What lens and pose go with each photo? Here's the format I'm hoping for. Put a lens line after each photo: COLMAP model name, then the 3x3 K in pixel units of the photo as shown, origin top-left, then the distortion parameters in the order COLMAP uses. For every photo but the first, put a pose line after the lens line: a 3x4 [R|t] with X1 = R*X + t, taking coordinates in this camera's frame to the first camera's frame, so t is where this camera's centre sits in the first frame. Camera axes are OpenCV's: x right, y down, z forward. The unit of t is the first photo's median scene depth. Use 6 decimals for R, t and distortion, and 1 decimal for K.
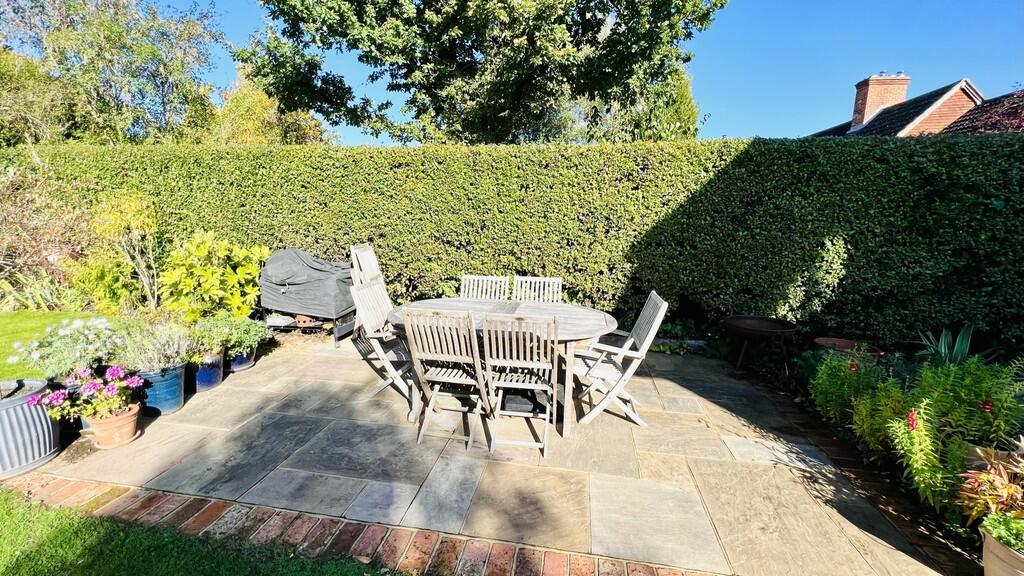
lens RADIAL K [[405.9, 0, 508.8], [0, 405.9, 291.2], [0, 0, 1]] dist [0.000155, 0.000825]
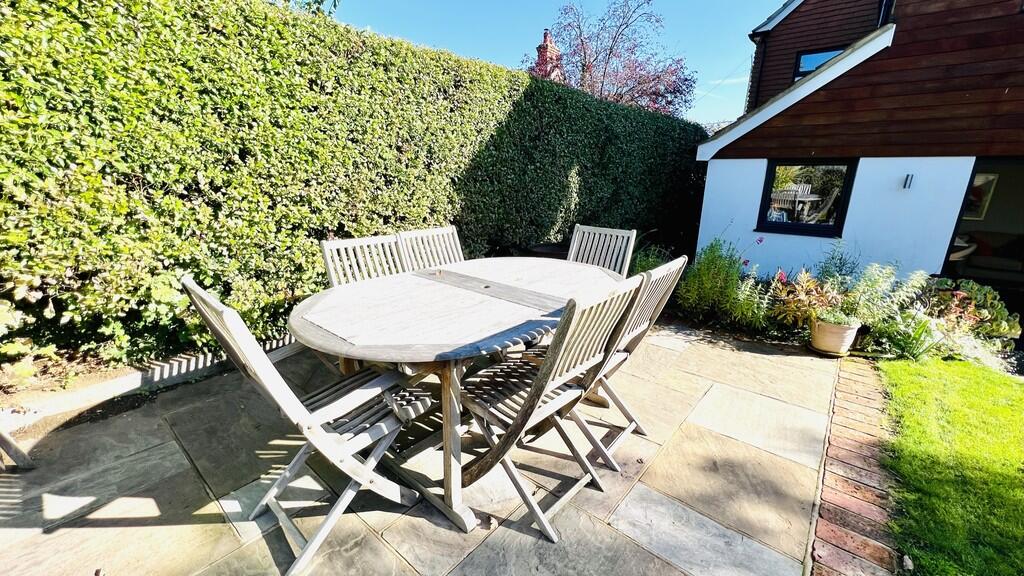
lens RADIAL K [[405.9, 0, 515.4], [0, 405.9, 291.8], [0, 0, 1]] dist [0.000155, 0.000825]
pose [[0.501940, -0.247733, 0.828664, -0.389719], [0.137809, 0.968769, 0.206144, -0.048749], [-0.853853, 0.010726, 0.520404, 0.462771]]
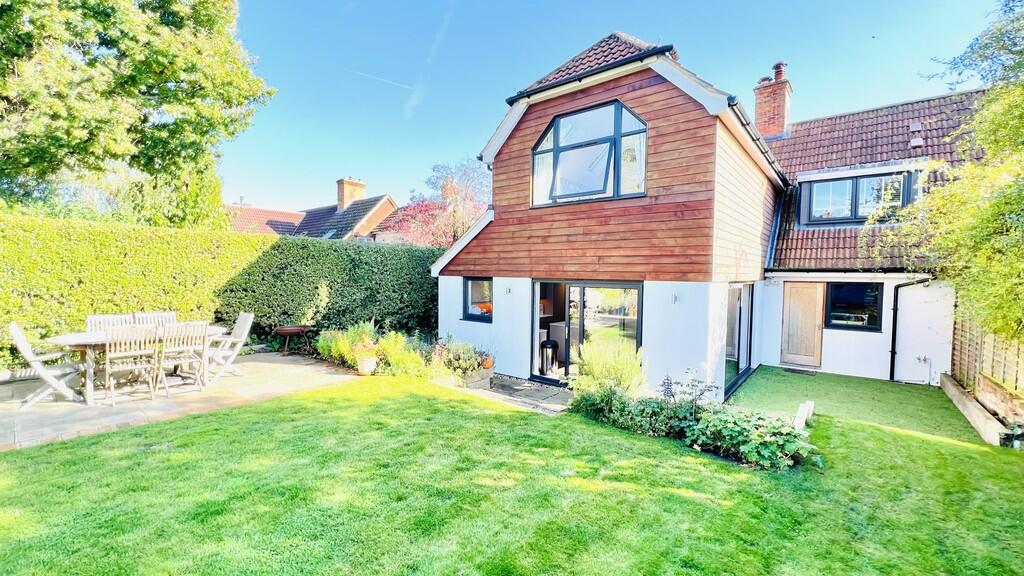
lens RADIAL K [[405.9, 0, 510.0], [0, 405.9, 291.6], [0, 0, 1]] dist [0.000155, 0.000825]
pose [[0.494053, -0.040733, 0.868477, -0.546781], [0.137414, 0.990005, -0.031738, 0.105937], [-0.858504, 0.135021, 0.494713, -0.868931]]
